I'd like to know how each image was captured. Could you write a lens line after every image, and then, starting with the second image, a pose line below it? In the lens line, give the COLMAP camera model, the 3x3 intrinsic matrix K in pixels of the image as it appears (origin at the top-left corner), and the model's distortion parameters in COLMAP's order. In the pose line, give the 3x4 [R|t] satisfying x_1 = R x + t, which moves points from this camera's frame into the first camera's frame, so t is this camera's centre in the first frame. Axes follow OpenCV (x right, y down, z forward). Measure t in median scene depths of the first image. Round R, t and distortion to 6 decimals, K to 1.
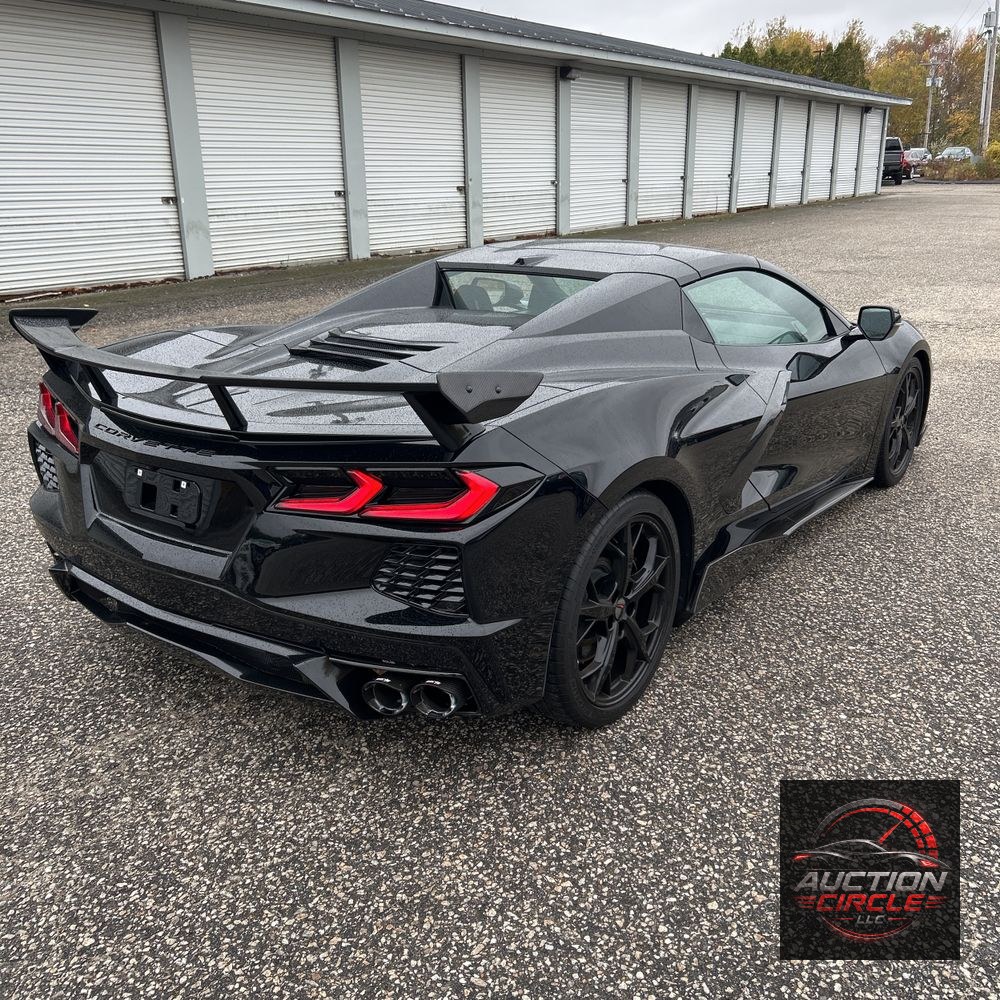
lens RADIAL K [[1005.4, 0, 500.0], [0, 1005.4, 500.0], [0, 0, 1]] dist [0.057882, -0.030763]
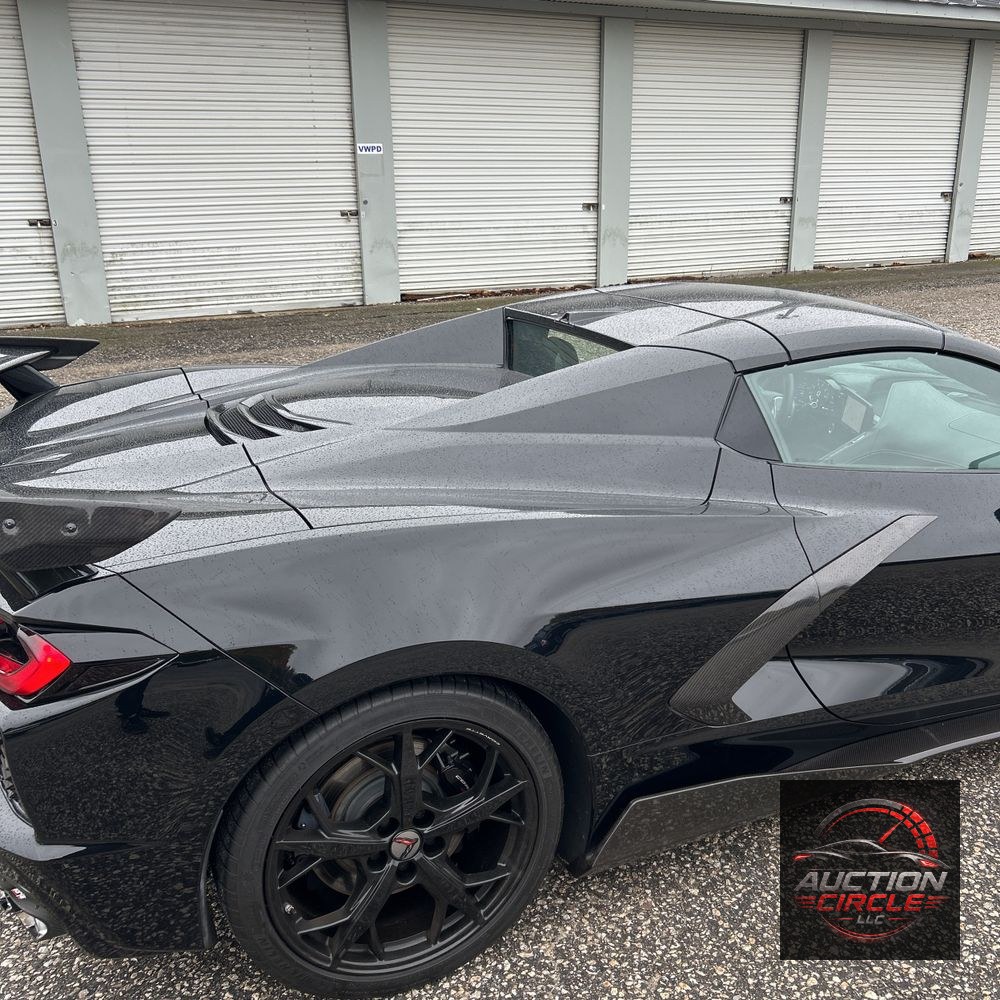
lens RADIAL K [[1009.5, 0, 493.5], [0, 1009.5, 502.2], [0, 0, 1]] dist [0.062292, -0.067408]
pose [[0.872224, 0.155427, -0.463754, 0.096187], [-0.155106, 0.987123, 0.039113, -0.033292], [0.463861, 0.037816, 0.885100, 0.086056]]
